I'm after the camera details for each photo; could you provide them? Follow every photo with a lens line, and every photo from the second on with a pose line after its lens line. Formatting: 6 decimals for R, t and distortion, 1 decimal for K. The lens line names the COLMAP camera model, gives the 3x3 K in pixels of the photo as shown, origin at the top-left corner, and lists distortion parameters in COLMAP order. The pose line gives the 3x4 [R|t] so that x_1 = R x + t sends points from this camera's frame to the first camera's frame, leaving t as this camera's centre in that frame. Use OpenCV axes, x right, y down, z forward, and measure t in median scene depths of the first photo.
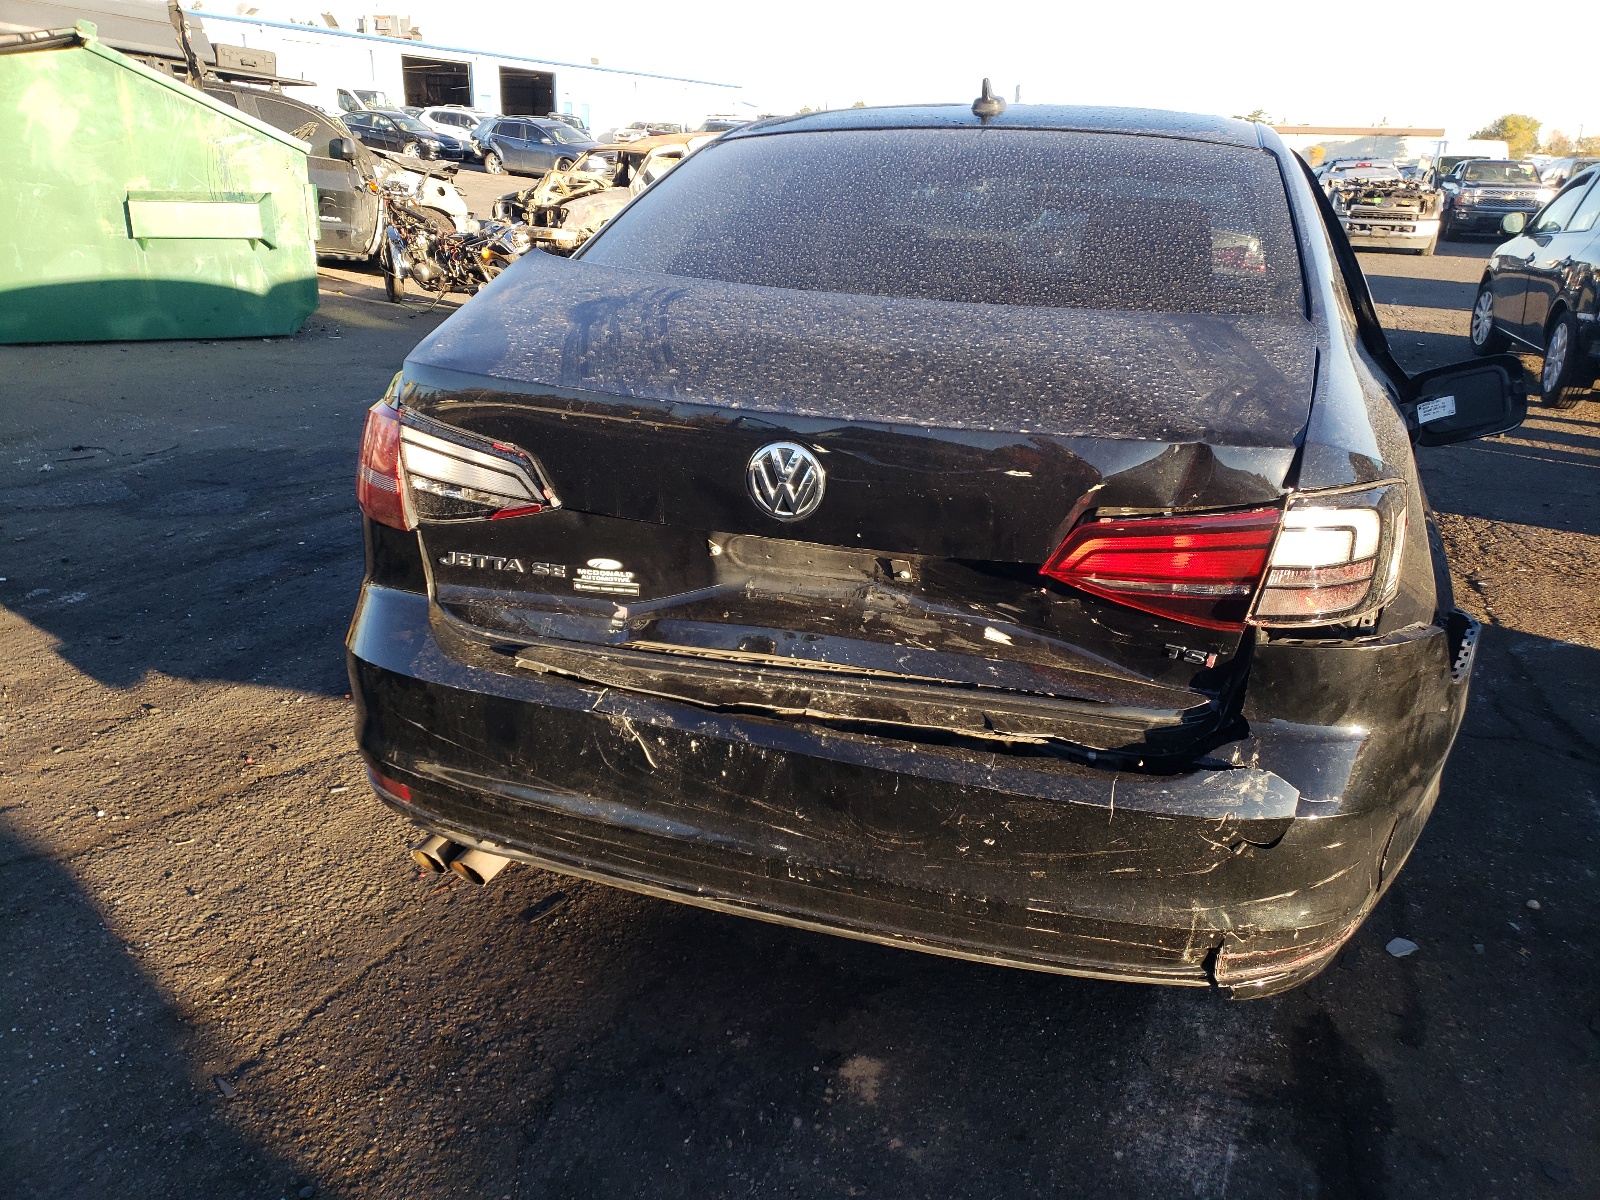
lens RADIAL K [[1359.1, 0, 805.1], [0, 1359.1, 518.5], [0, 0, 1]] dist [0.103218, -0.131963]
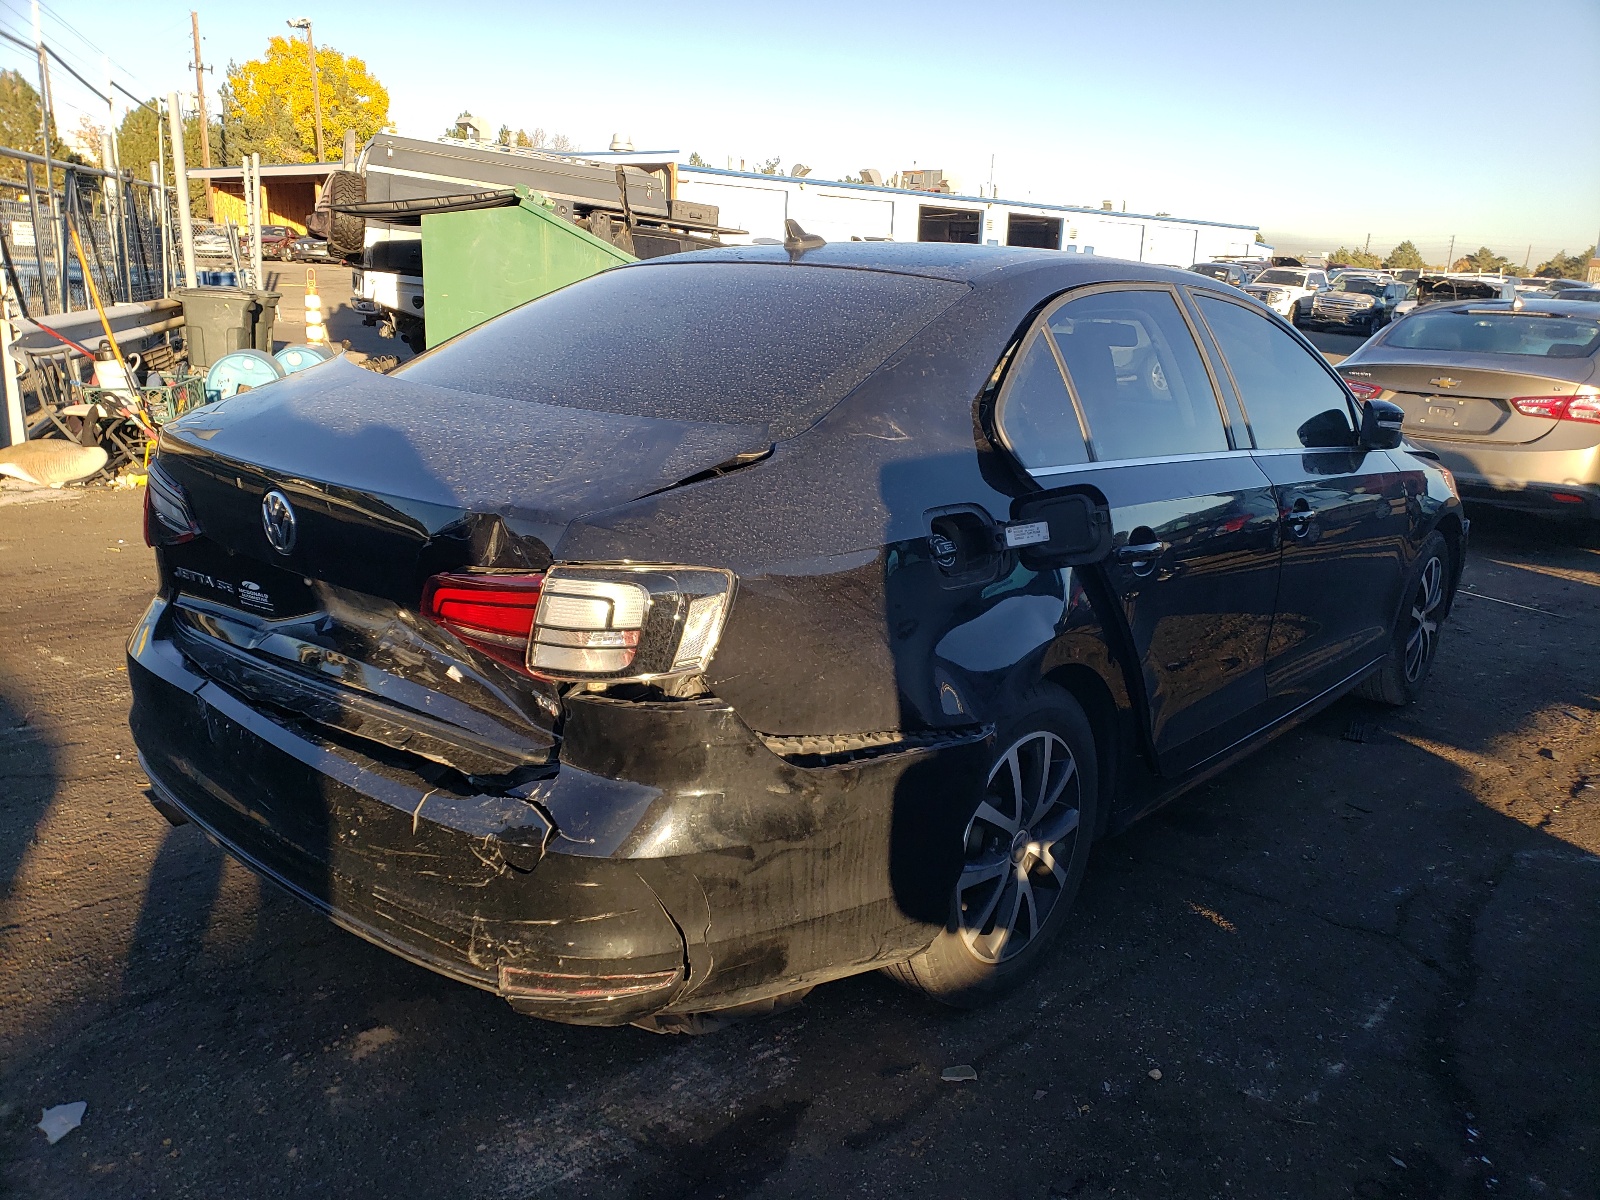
lens RADIAL K [[1359.1, 0, 805.1], [0, 1359.1, 518.5], [0, 0, 1]] dist [0.103218, -0.131963]
pose [[0.907987, 0.079010, -0.411482, 0.829619], [-0.118764, 0.990315, -0.071913, 0.001824], [0.401815, 0.114165, 0.908576, 0.021003]]
